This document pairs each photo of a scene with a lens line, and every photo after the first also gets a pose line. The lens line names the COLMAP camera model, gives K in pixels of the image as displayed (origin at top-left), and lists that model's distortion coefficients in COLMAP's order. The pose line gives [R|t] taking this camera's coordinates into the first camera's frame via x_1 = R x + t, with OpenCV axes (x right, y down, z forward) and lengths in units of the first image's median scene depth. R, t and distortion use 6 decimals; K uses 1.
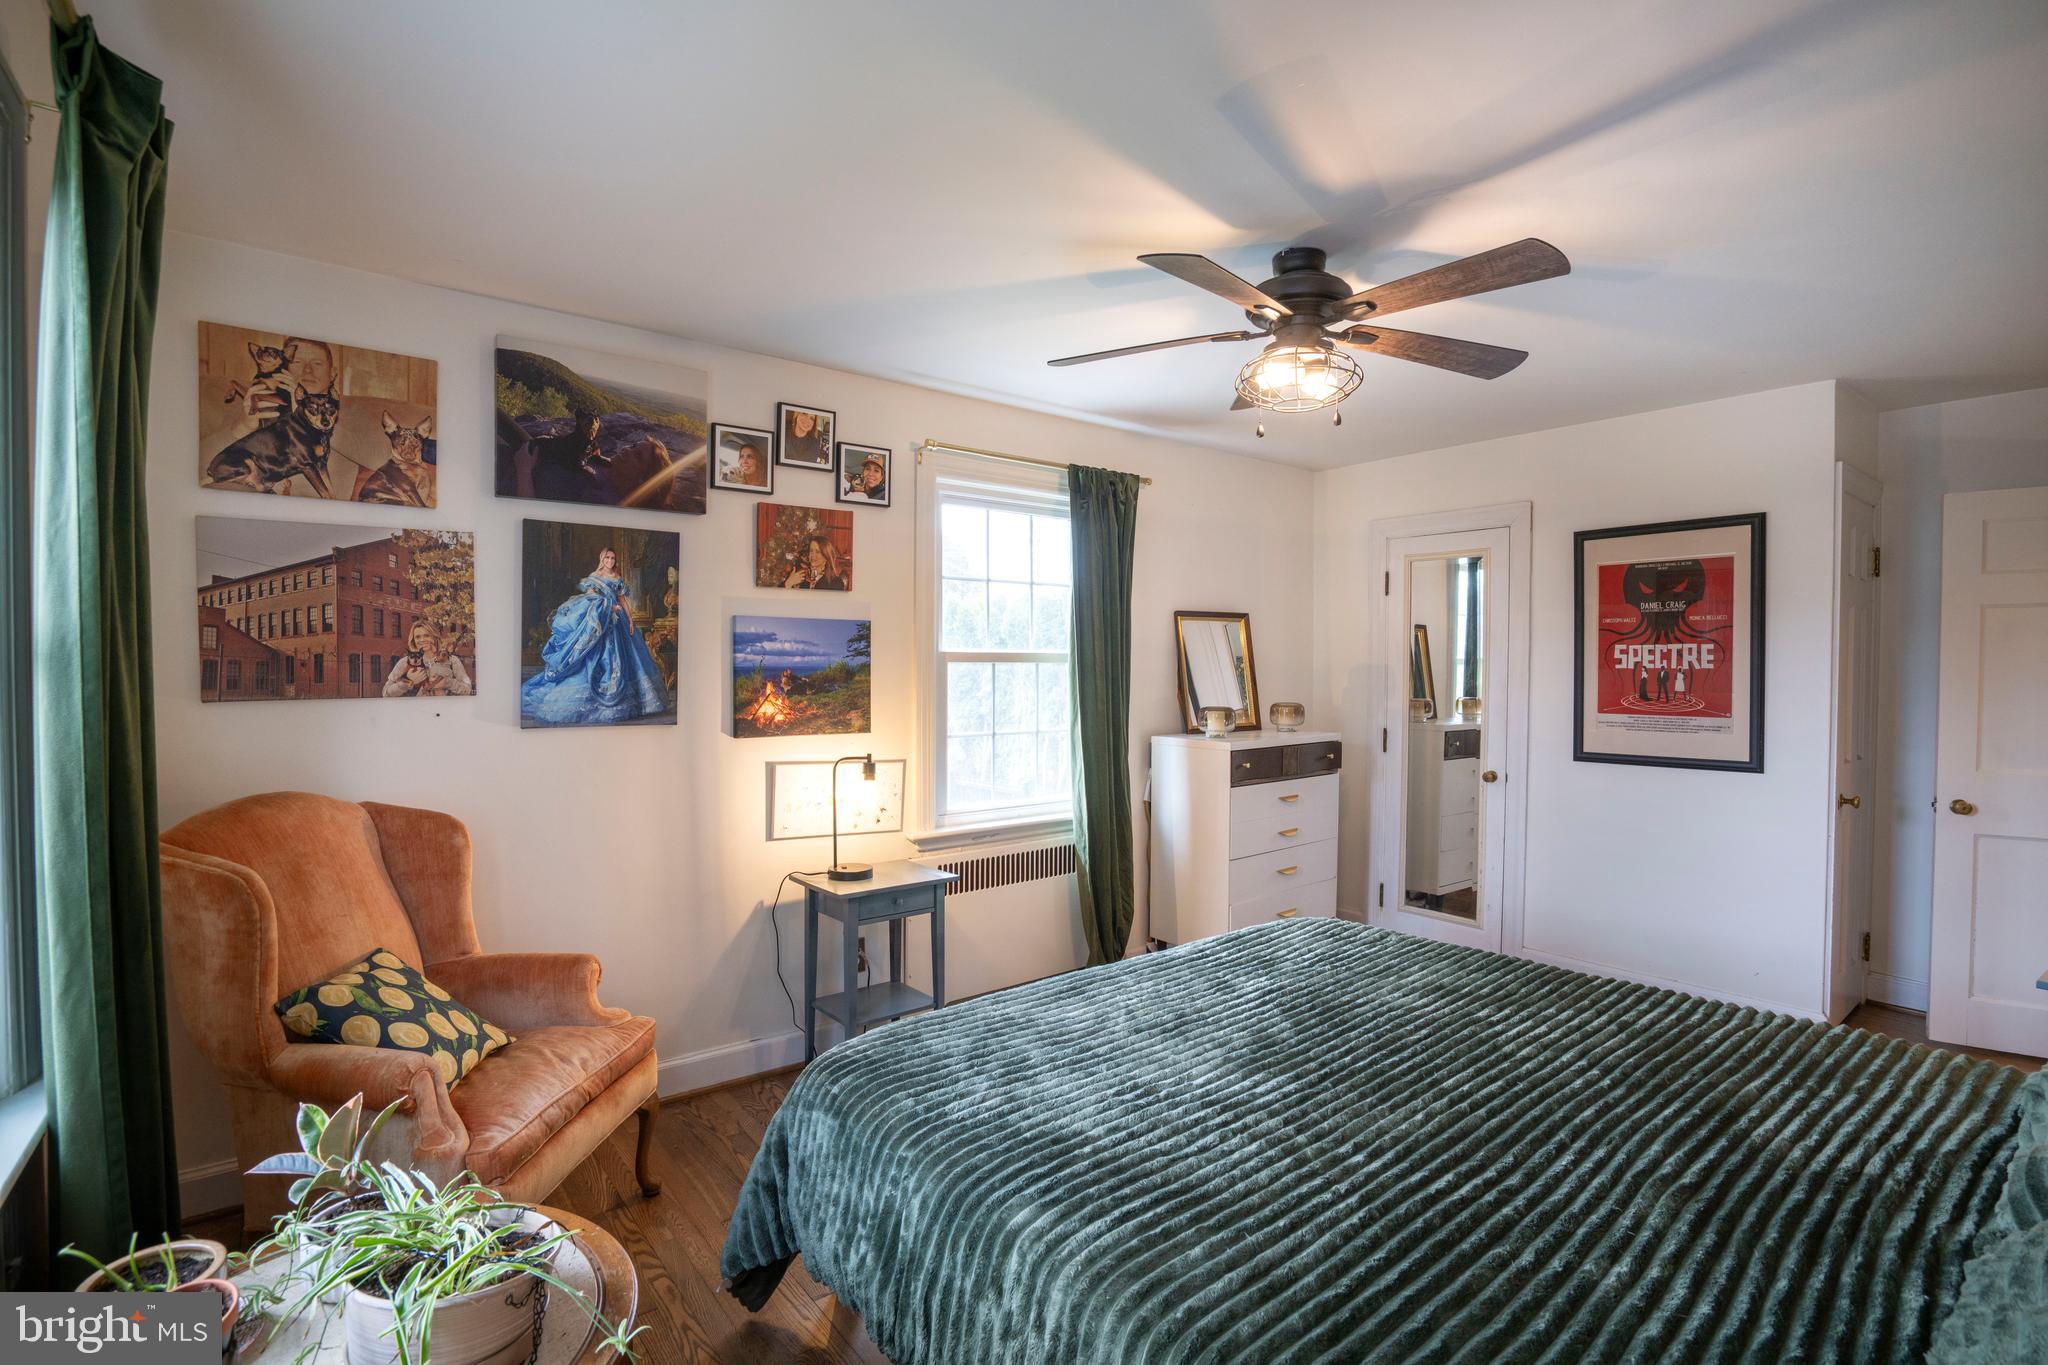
lens RADIAL K [[952.4, 0, 1013.7], [0, 952.4, 678.4], [0, 0, 1]] dist [-0.059358, 0.020227]
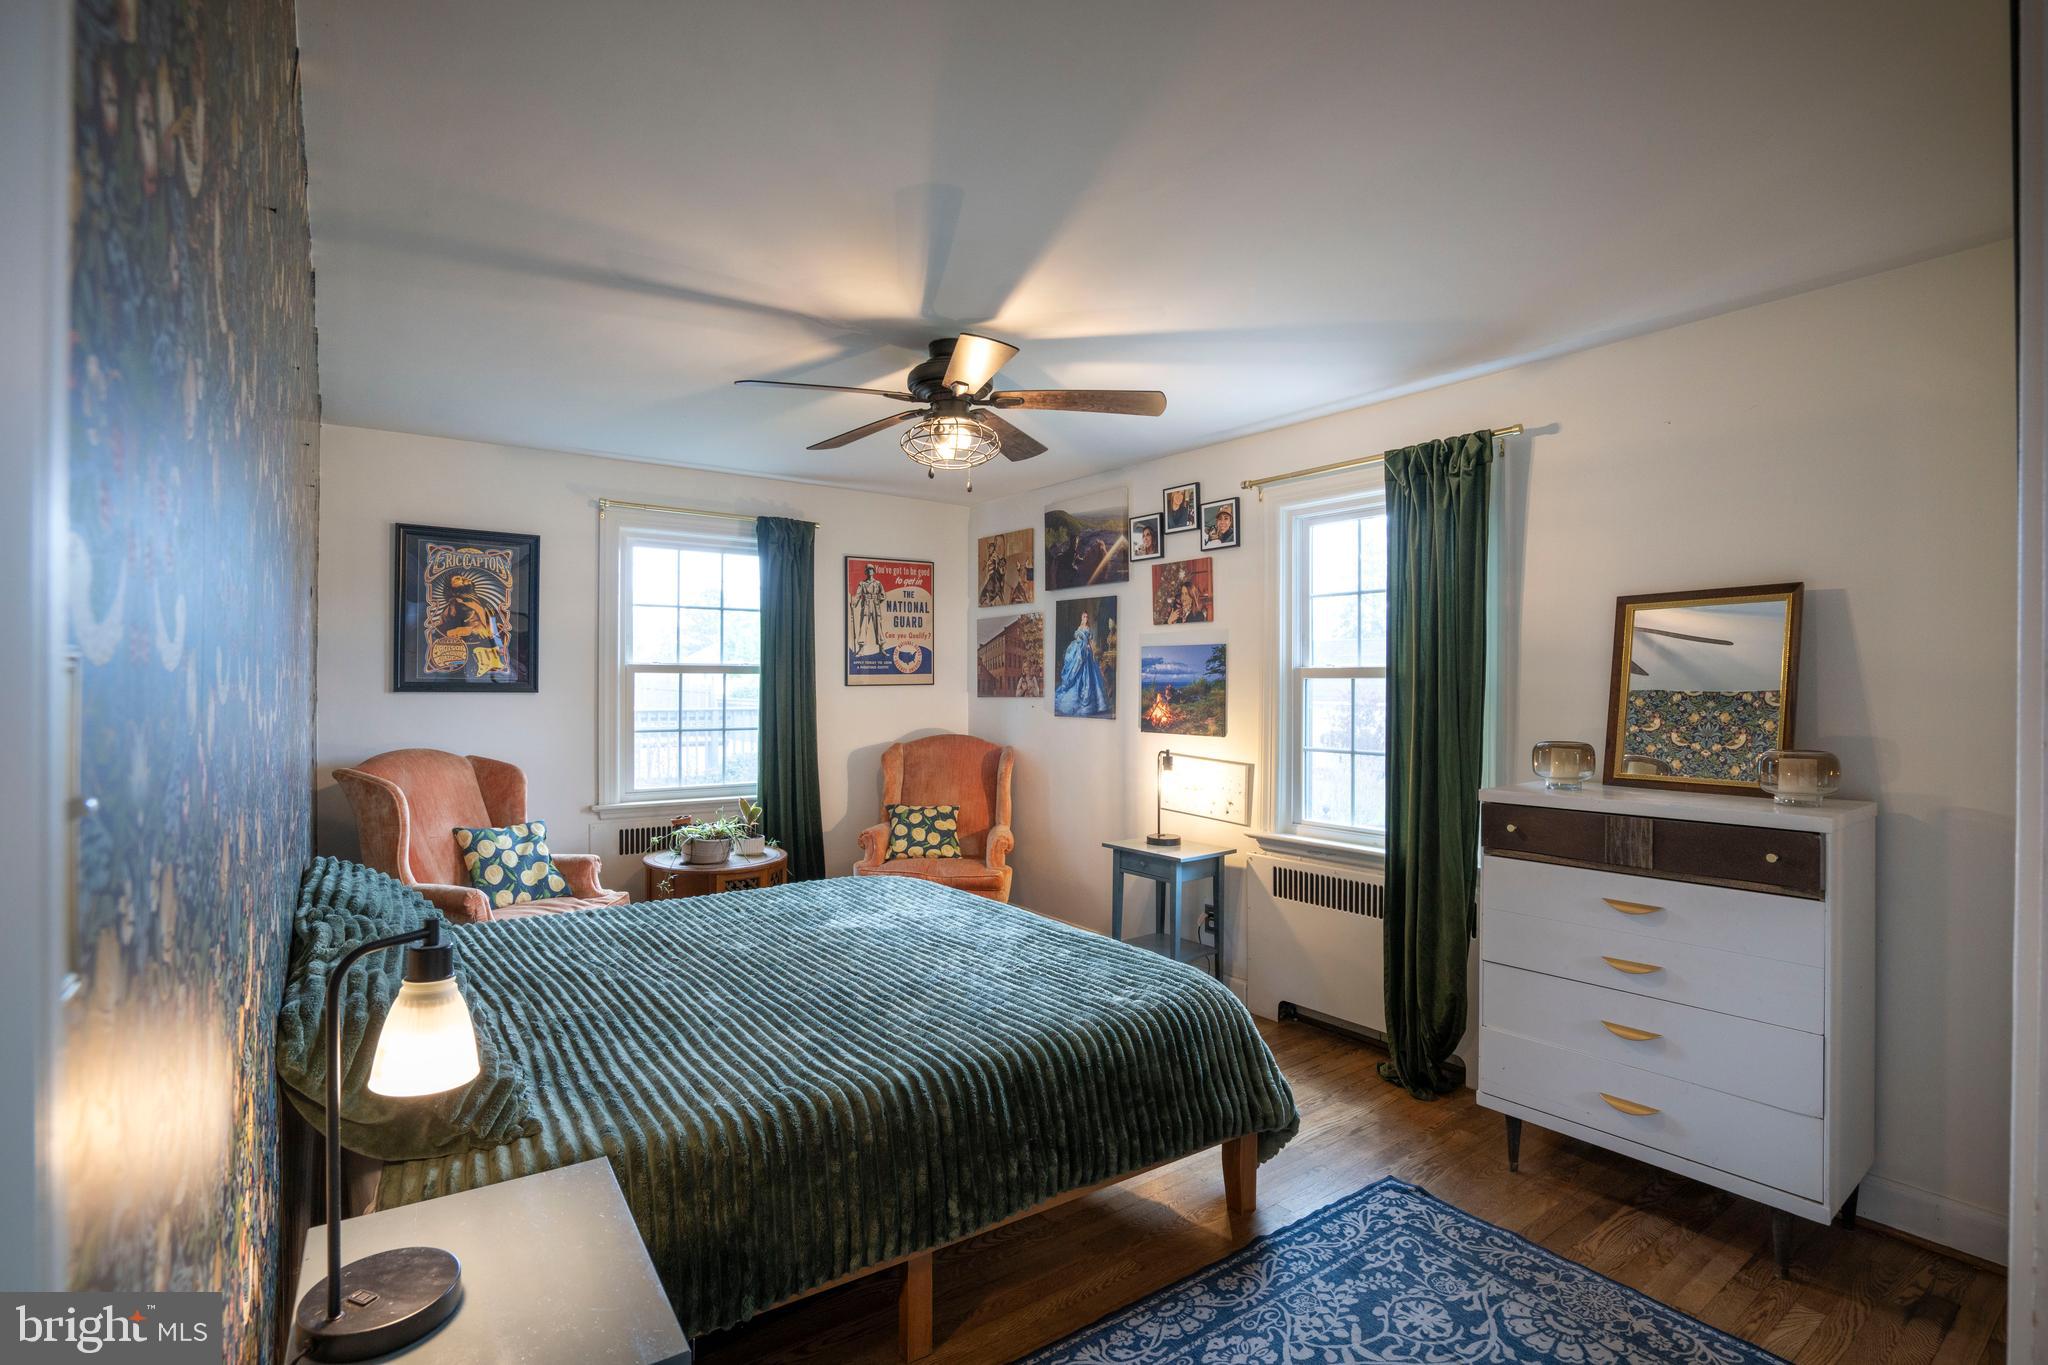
lens RADIAL K [[952.4, 0, 1011.9], [0, 952.4, 685.8], [0, 0, 1]] dist [-0.059358, 0.020227]
pose [[-0.029014, -0.005183, -0.999566, 1.144742], [-0.023461, 0.999715, -0.004503, 0.004321], [0.999304, 0.023321, -0.029127, 0.832106]]
